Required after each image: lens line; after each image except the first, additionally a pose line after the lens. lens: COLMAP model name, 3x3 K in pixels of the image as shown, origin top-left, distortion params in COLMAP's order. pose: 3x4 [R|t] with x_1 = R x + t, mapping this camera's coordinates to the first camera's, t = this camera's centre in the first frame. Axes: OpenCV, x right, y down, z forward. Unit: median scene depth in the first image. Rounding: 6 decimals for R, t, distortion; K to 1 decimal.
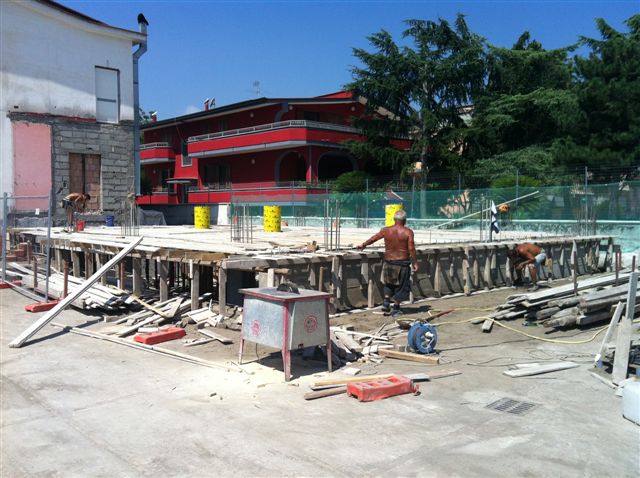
lens RADIAL K [[604.8, 0, 320.0], [0, 604.8, 239.0], [0, 0, 1]] dist [0.158419, -0.332423]
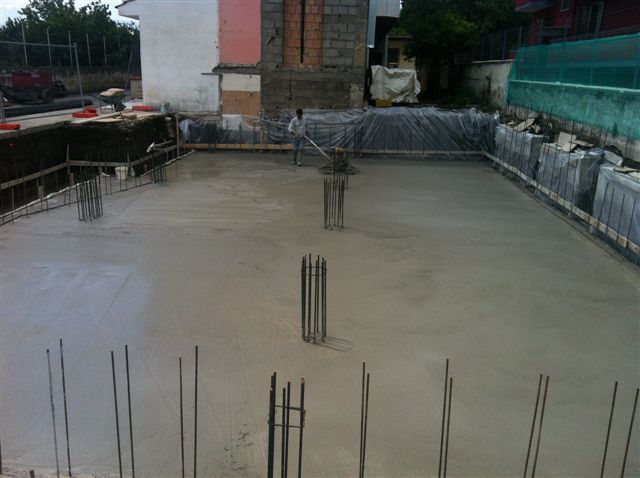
lens RADIAL K [[609.2, 0, 320.0], [0, 609.2, 239.0], [0, 0, 1]] dist [0.102998, -0.162720]
pose [[0.696552, 0.211131, -0.685740, 0.193805], [-0.063858, 0.970176, 0.233841, -0.012098], [0.714659, -0.119092, 0.689260, 0.336046]]
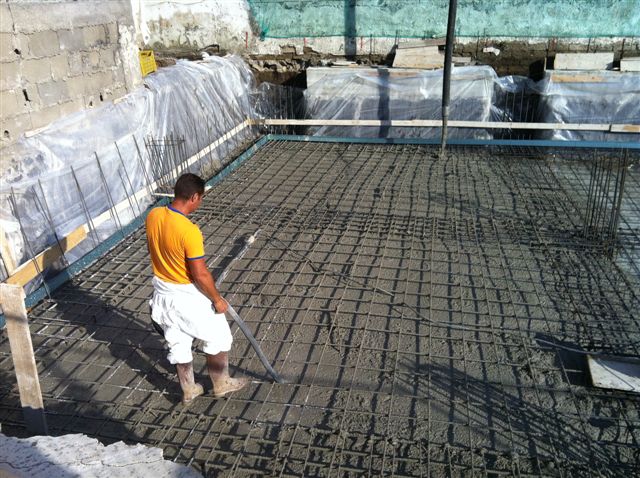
lens RADIAL K [[609.2, 0, 320.0], [0, 609.2, 239.0], [0, 0, 1]] dist [0.102998, -0.162720]
pose [[0.812679, -0.237746, 0.532006, -0.348571], [0.050180, 0.938144, 0.342589, -0.022856], [-0.580547, -0.251719, 0.774340, 0.560968]]
